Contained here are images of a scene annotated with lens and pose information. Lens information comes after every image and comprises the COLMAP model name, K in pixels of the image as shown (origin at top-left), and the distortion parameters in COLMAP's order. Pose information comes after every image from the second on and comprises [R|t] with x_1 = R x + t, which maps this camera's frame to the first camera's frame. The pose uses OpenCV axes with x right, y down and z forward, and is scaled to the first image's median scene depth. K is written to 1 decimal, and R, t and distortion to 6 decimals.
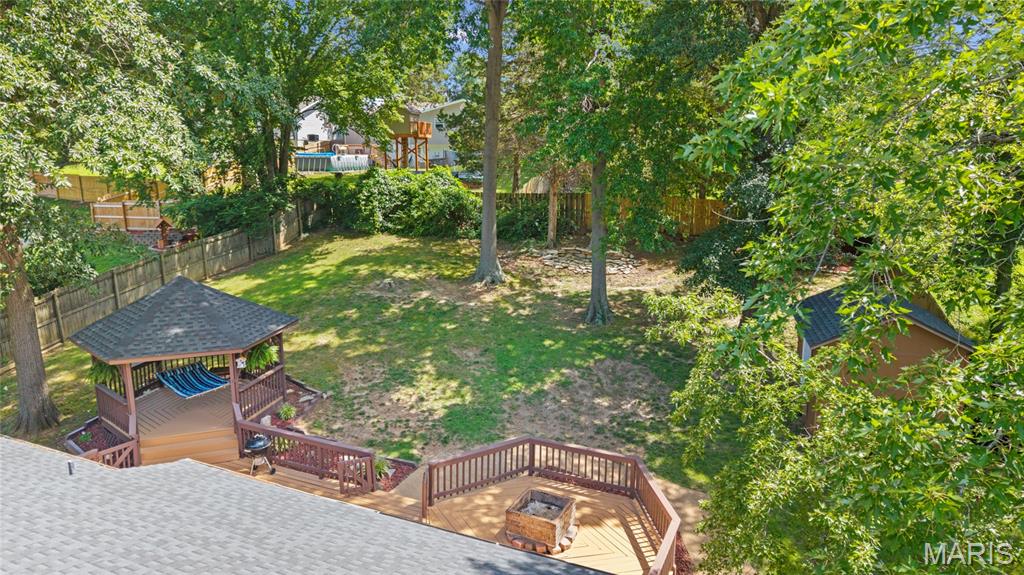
lens RADIAL K [[667.3, 0, 512.0], [0, 667.3, 308.0], [0, 0, 1]] dist [0.002496, 0.000133]
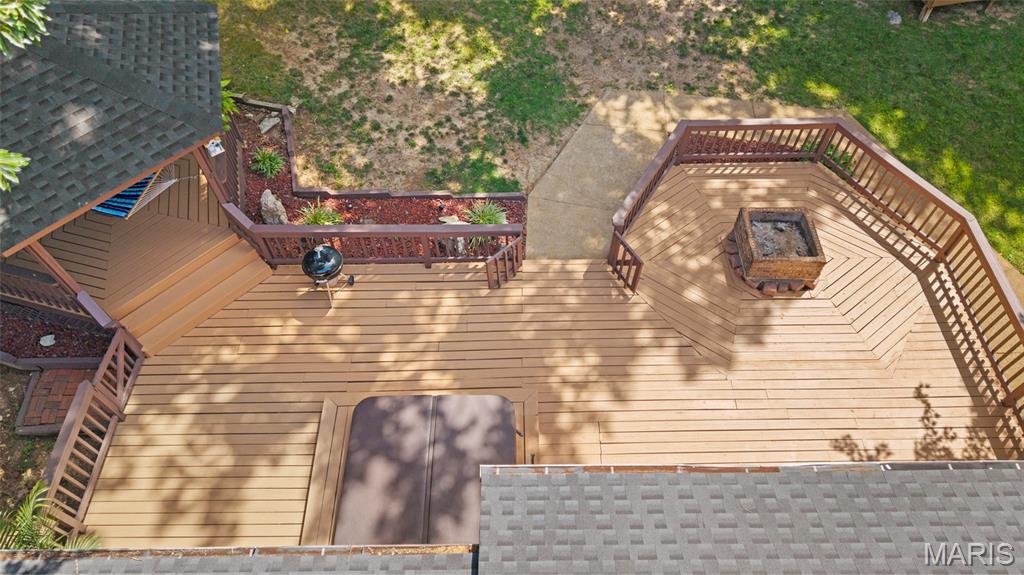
lens RADIAL K [[667.3, 0, 512.0], [0, 667.3, 308.0], [0, 0, 1]] dist [0.002496, 0.000133]
pose [[0.915942, -0.340029, 0.213145, -0.326929], [0.120640, 0.739855, 0.661862, -0.130079], [-0.382748, -0.580513, 0.718685, 0.427740]]
